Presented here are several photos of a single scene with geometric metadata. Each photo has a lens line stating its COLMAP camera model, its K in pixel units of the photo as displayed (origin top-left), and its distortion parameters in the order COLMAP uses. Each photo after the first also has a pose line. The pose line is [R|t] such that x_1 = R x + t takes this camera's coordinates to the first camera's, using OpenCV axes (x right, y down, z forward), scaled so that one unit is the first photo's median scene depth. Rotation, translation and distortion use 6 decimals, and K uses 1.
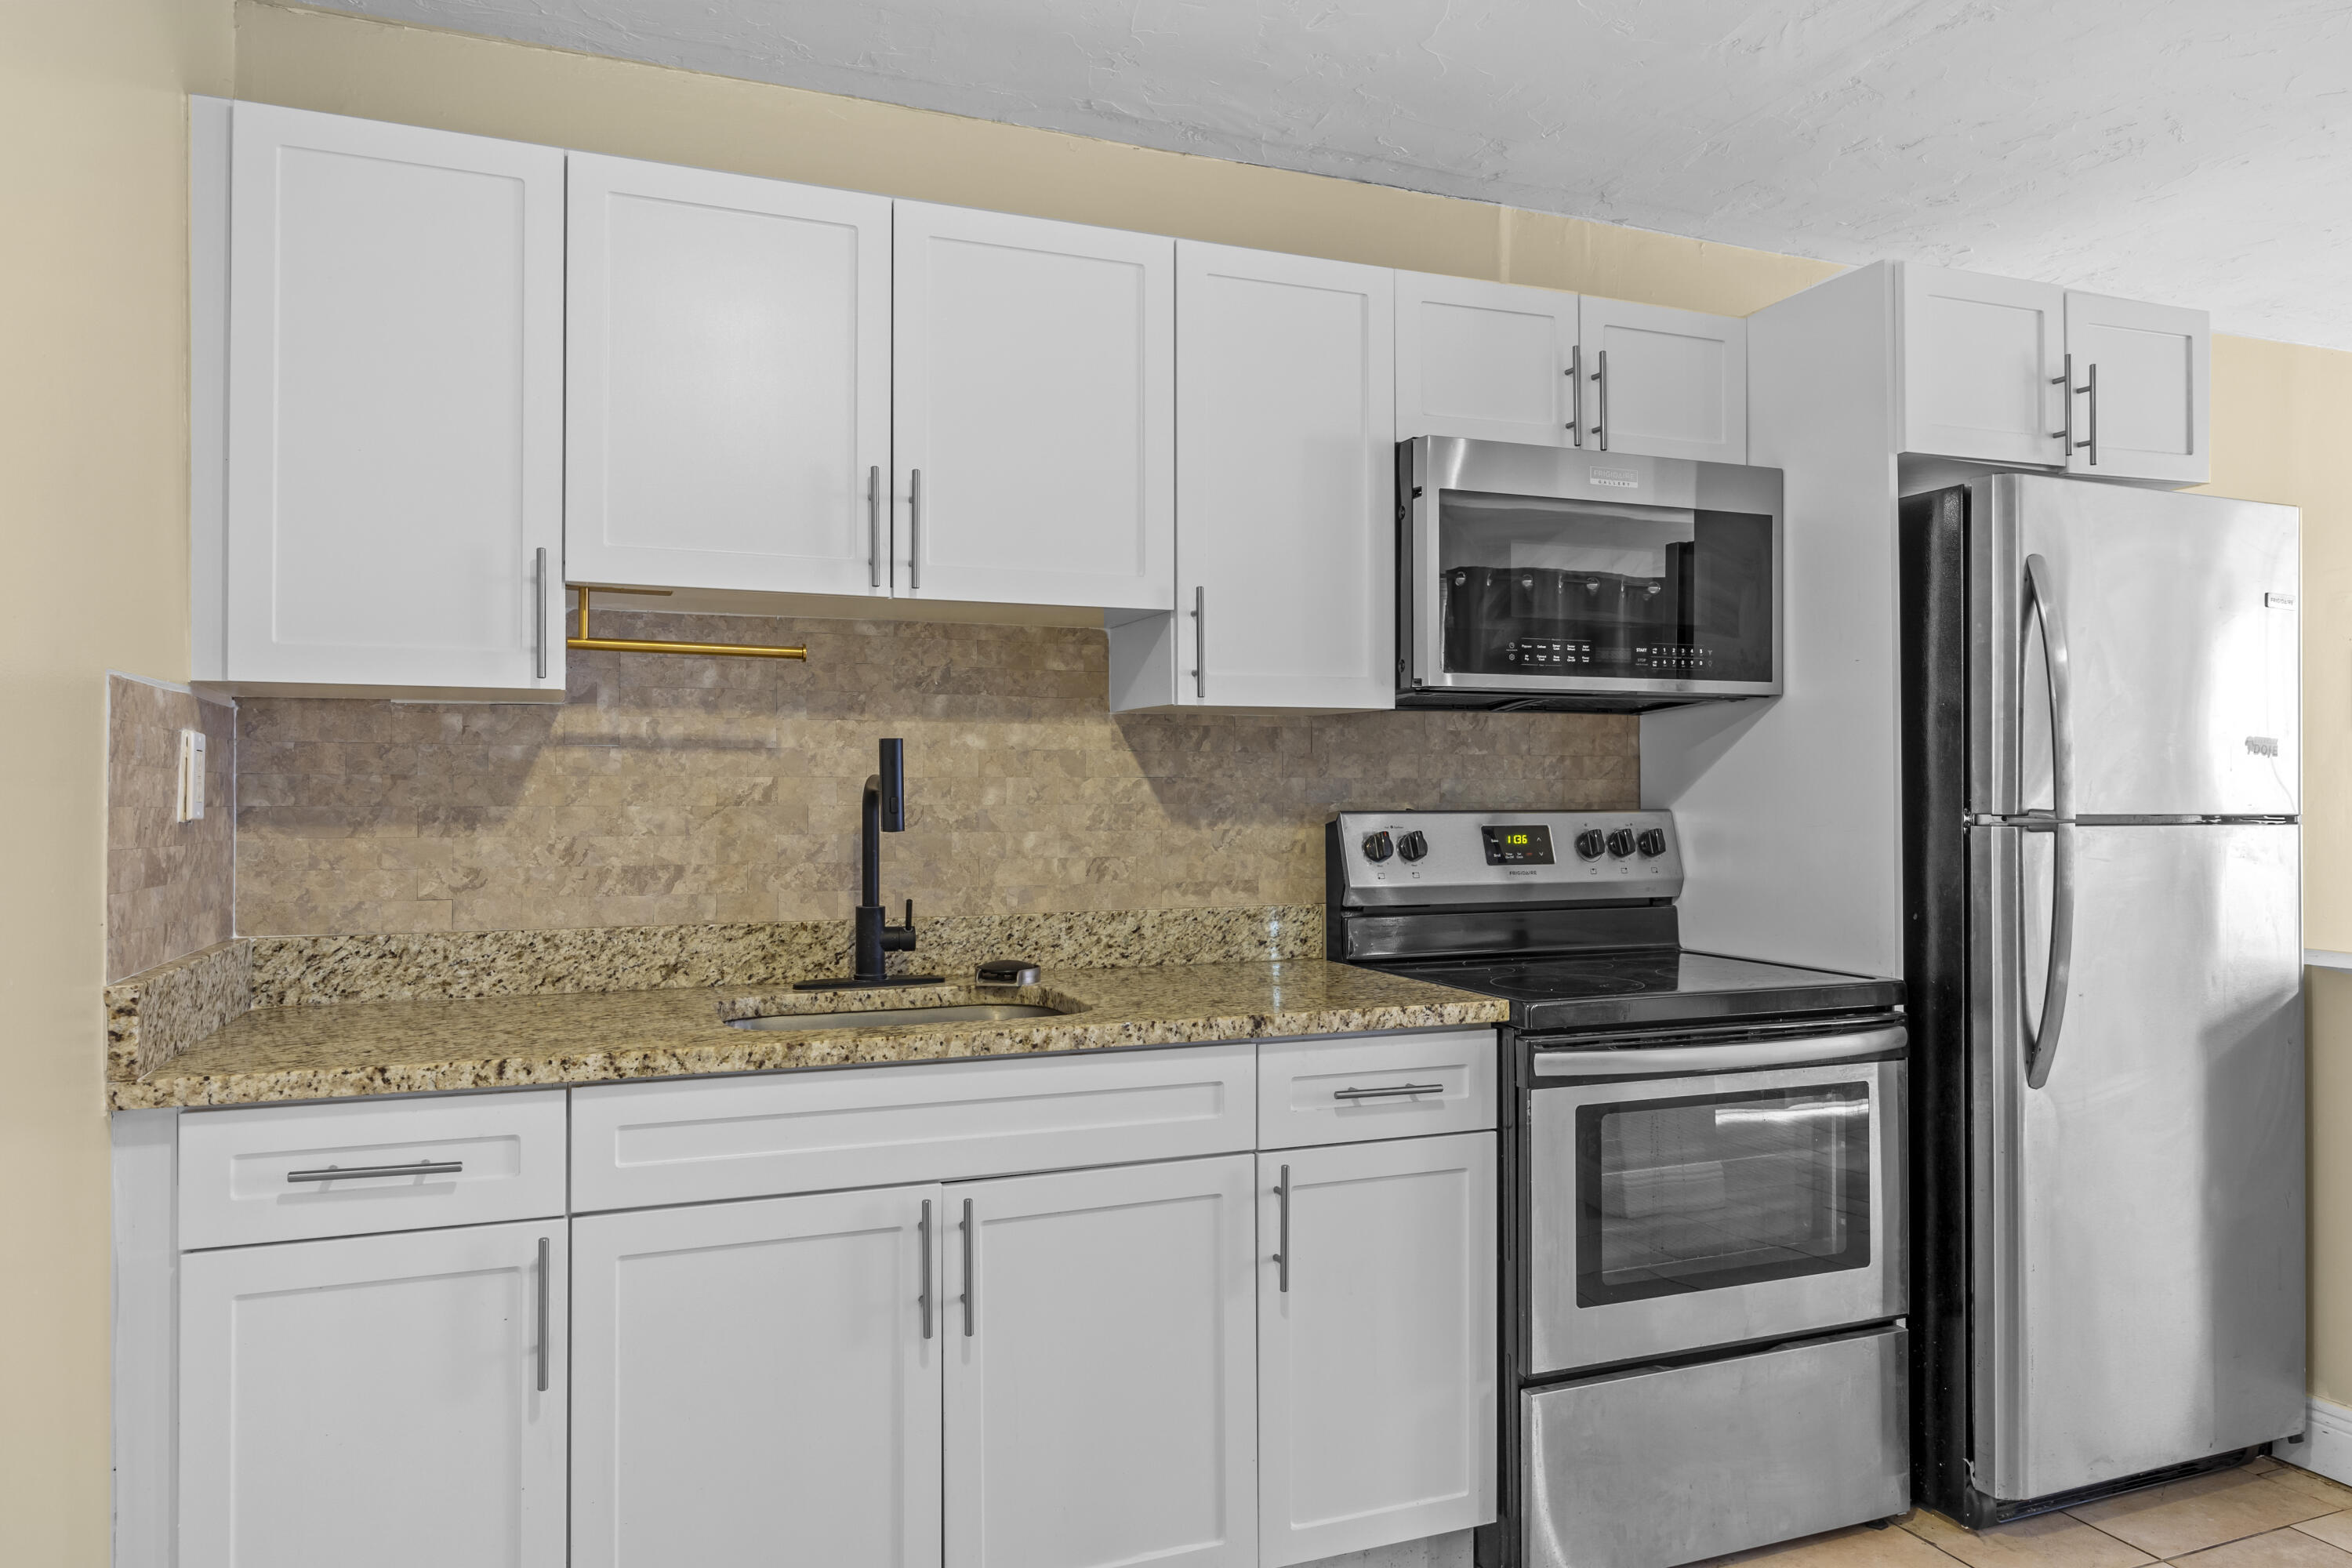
lens RADIAL K [[1532.6, 0, 1184.7], [0, 1532.6, 781.3], [0, 0, 1]] dist [0.000344, -0.001062]
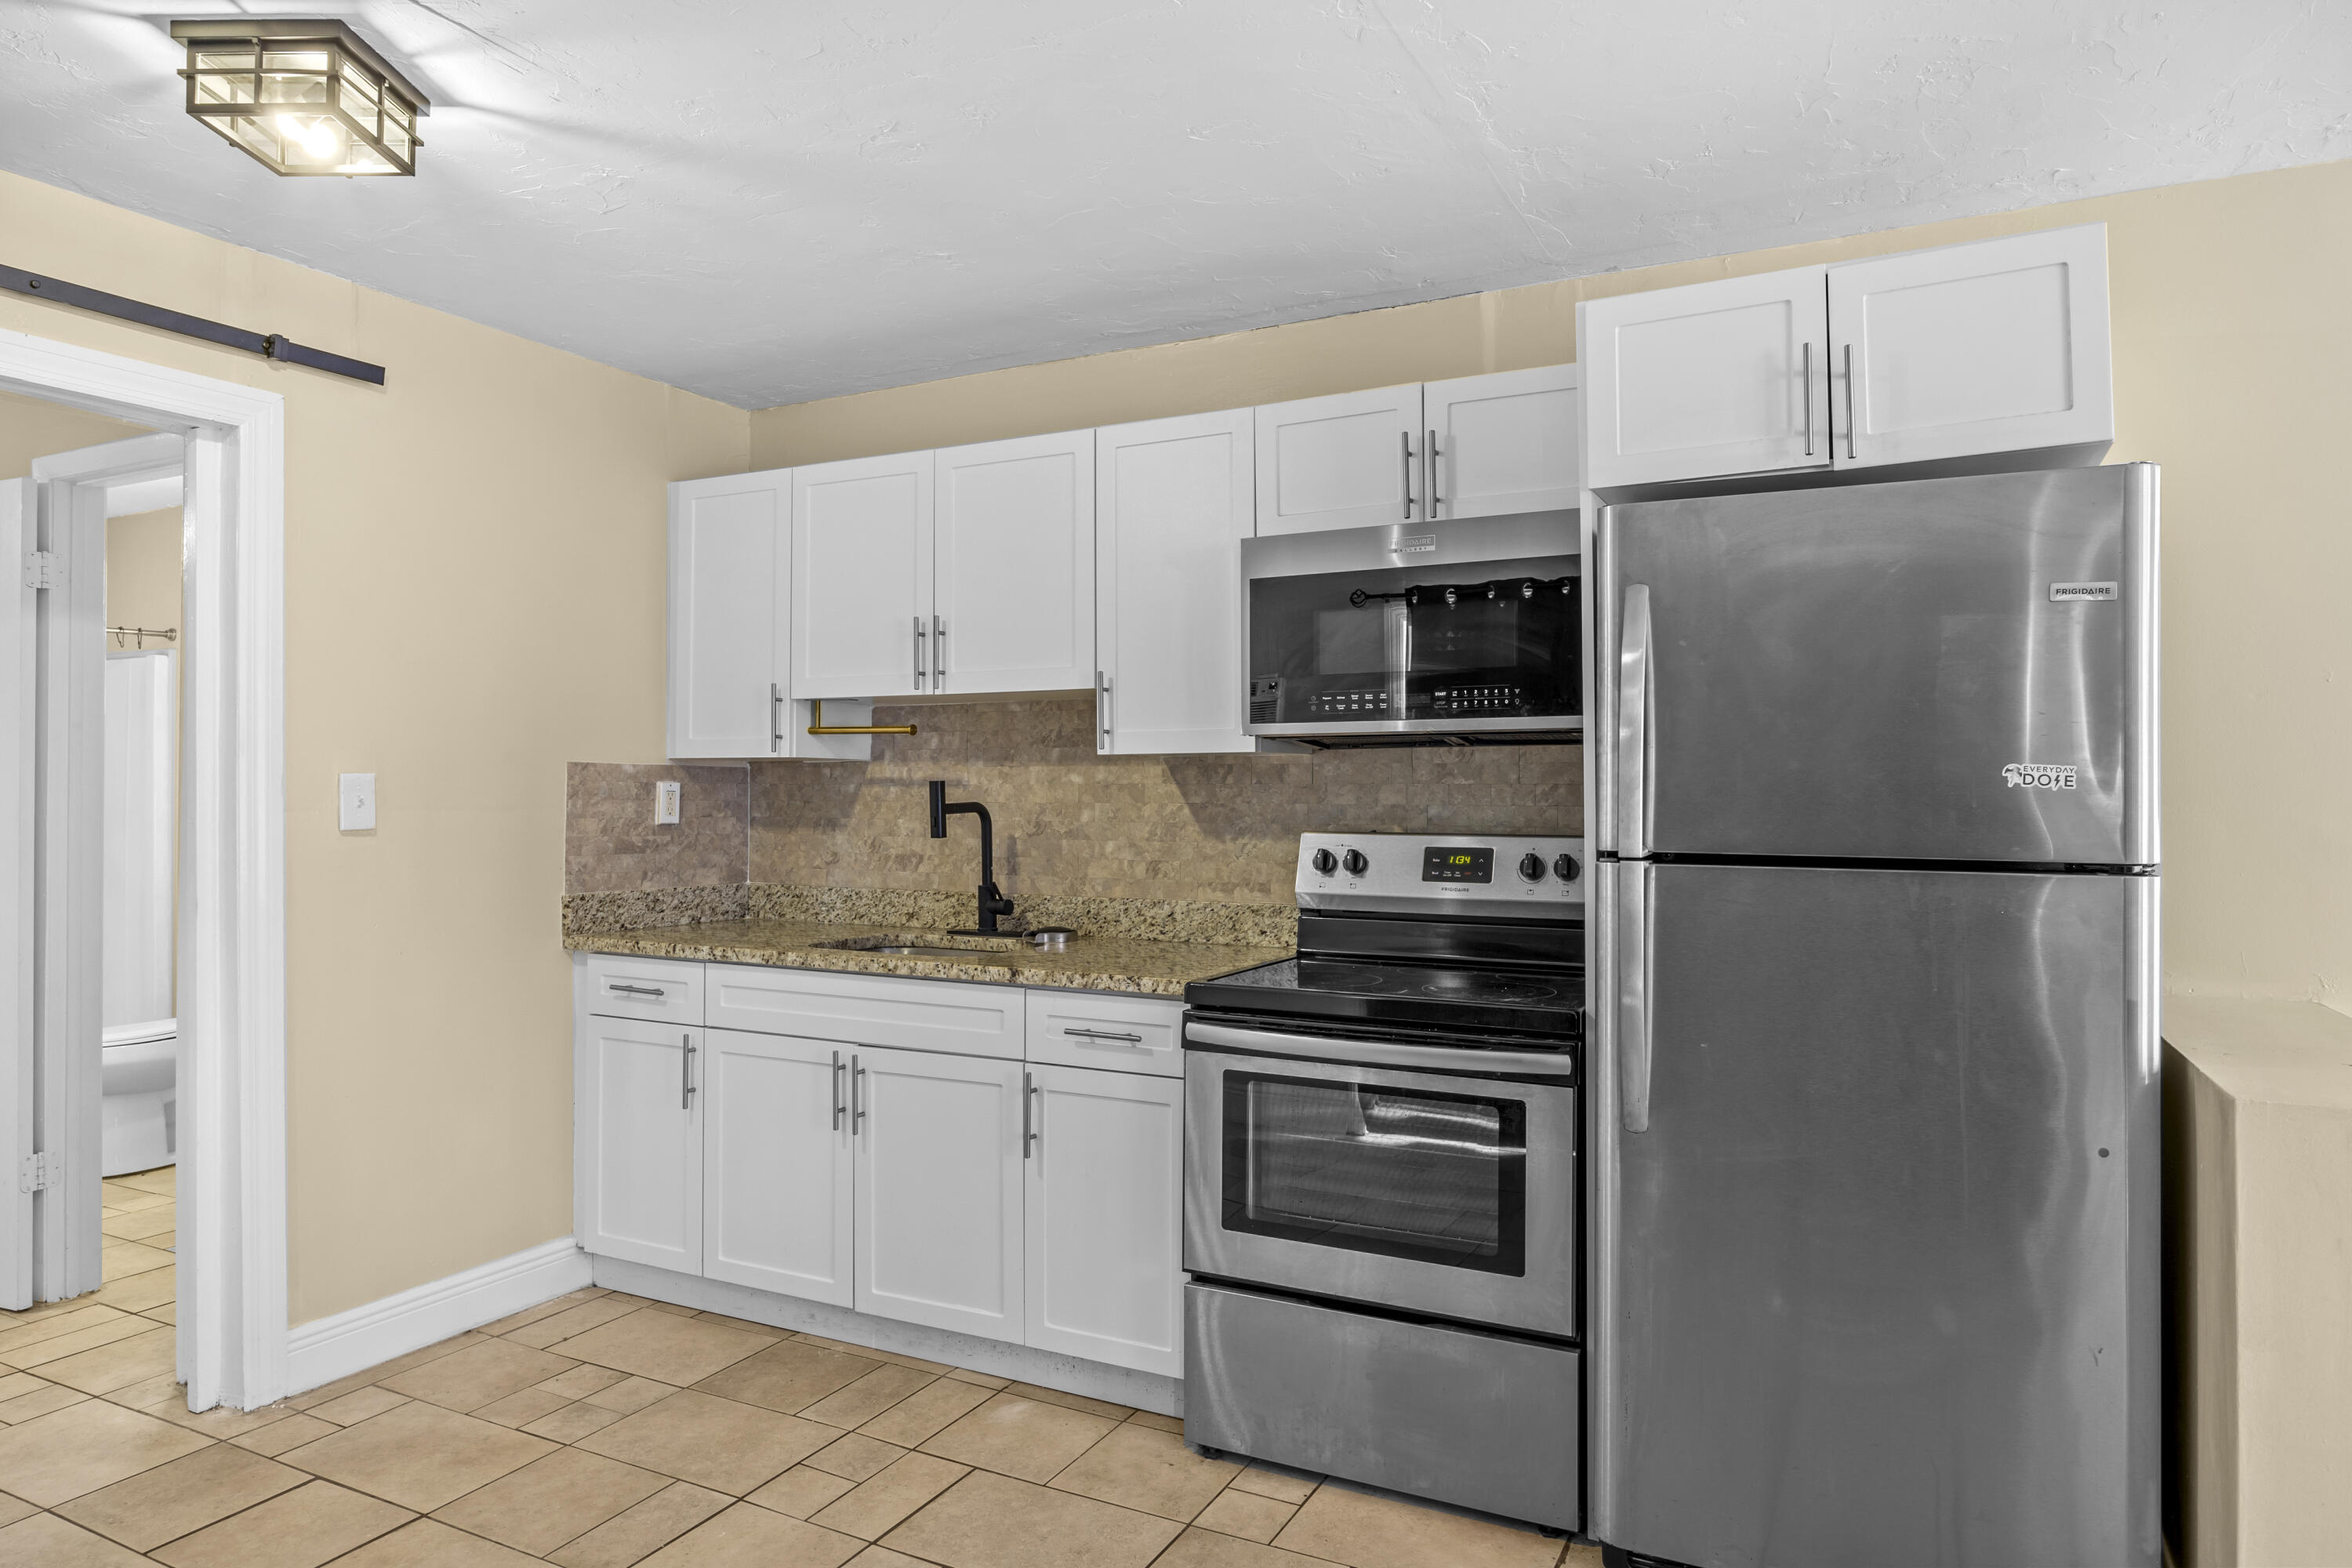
lens RADIAL K [[1436.9, 0, 1179.1], [0, 1436.9, 776.0], [0, 0, 1]] dist [-0.003225, -0.000806]
pose [[0.653303, -0.006025, -0.757073, 0.997328], [0.003609, 0.999982, -0.004844, -0.021900], [0.757088, 0.000433, 0.653313, 0.173712]]
